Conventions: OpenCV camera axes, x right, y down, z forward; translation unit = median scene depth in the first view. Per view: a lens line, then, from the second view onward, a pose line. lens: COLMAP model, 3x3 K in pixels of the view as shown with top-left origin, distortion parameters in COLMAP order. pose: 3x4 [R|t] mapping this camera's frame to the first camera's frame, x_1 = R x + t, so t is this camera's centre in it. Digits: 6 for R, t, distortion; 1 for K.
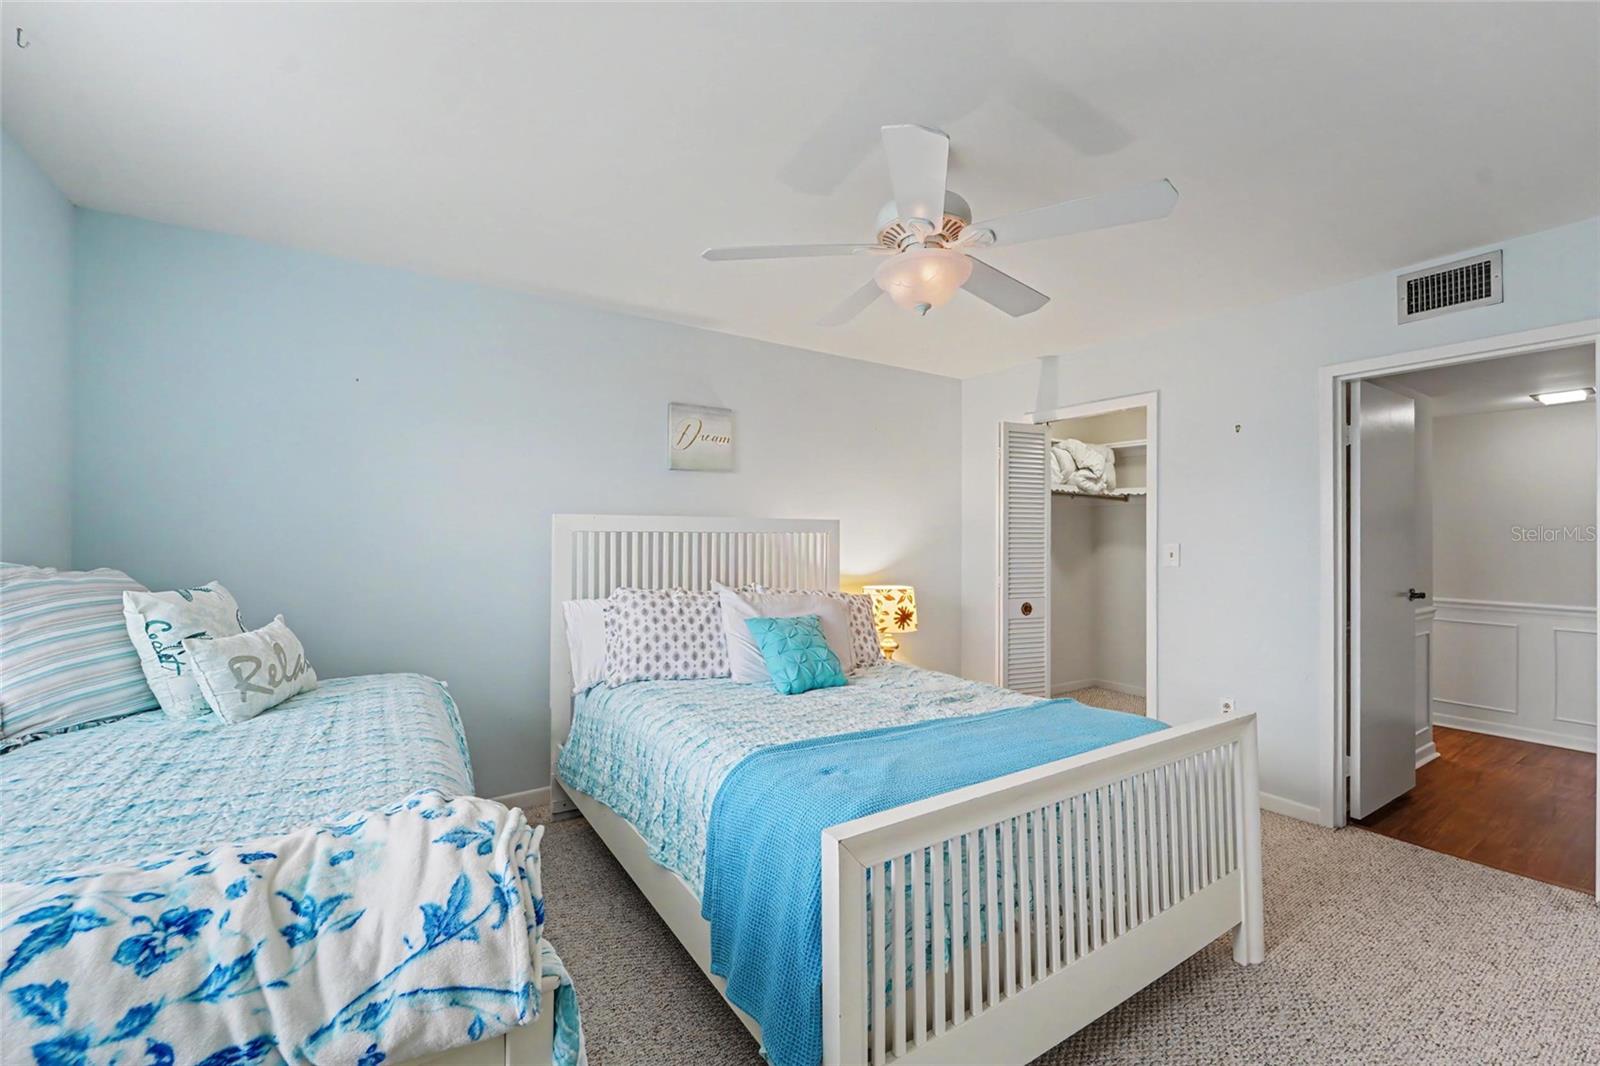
lens RADIAL K [[652.6, 0, 797.0], [0, 652.6, 529.0], [0, 0, 1]] dist [0.010302, -0.005539]
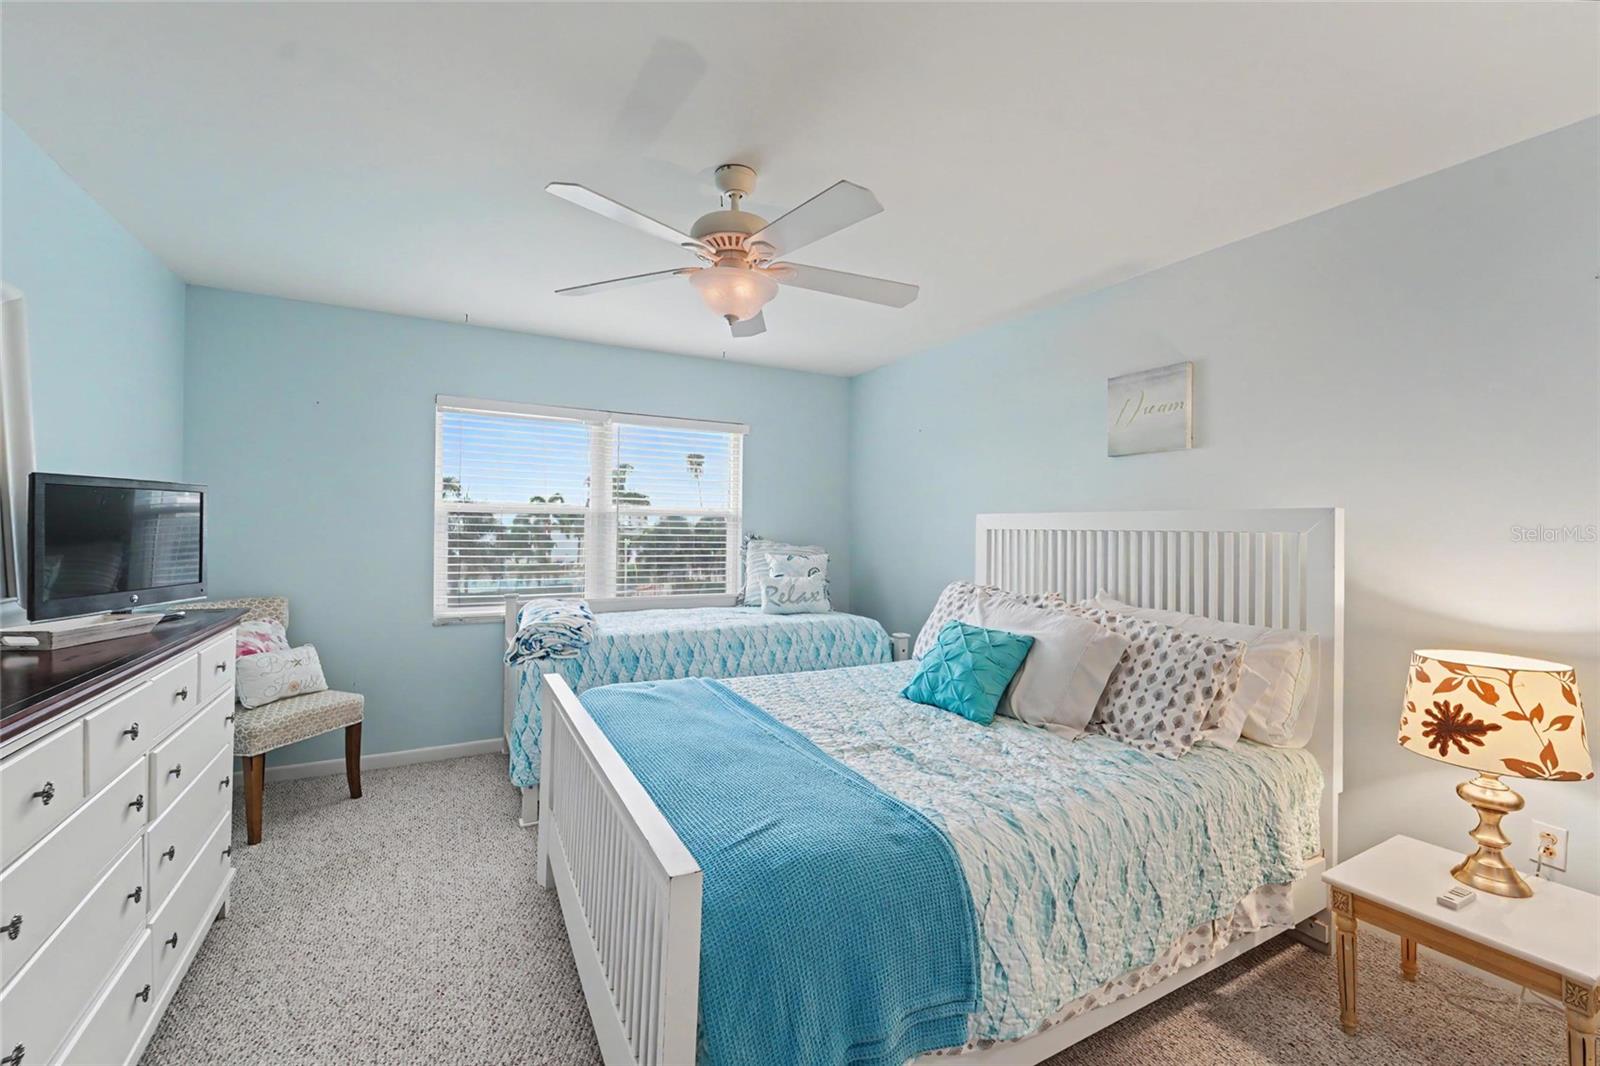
lens RADIAL K [[652.6, 0, 797.0], [0, 652.6, 529.0], [0, 0, 1]] dist [0.010302, -0.005539]
pose [[-0.054599, -0.004451, -0.998498, 0.624364], [0.004365, 0.999979, -0.004697, 0.003601], [0.998499, -0.004614, -0.054578, 0.592019]]
